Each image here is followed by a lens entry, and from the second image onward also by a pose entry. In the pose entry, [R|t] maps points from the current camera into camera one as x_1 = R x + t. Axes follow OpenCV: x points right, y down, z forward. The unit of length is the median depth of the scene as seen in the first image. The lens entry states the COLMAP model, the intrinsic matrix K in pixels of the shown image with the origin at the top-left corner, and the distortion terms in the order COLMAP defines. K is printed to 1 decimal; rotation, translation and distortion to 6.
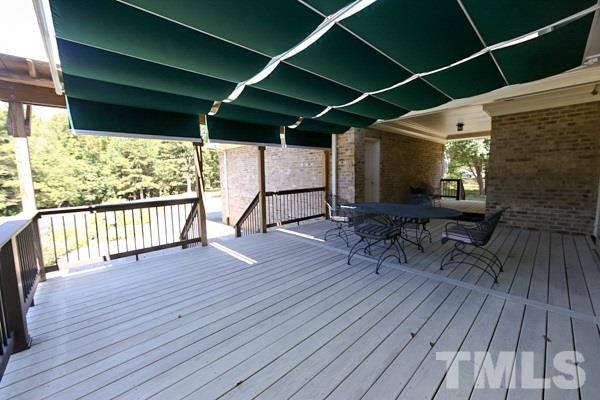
lens RADIAL K [[238.1, 0, 300.0], [0, 238.1, 200.0], [0, 0, 1]] dist [-0.001282, -0.000265]
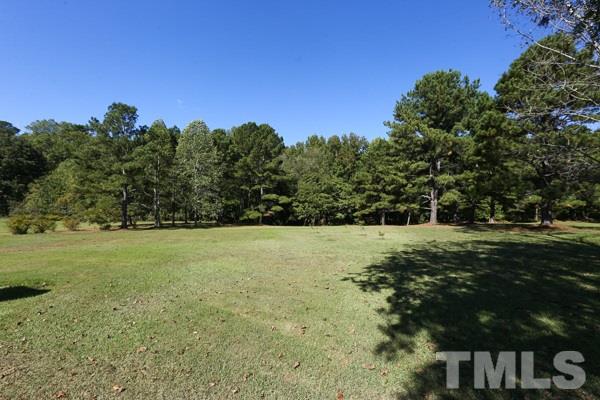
lens RADIAL K [[238.1, 0, 300.0], [0, 238.1, 200.0], [0, 0, 1]] dist [-0.001282, -0.000265]
pose [[0.457676, 0.031667, -0.888555, -0.108348], [-0.122062, 0.992141, -0.027513, -0.030088], [0.880701, 0.121051, 0.457944, 0.437445]]
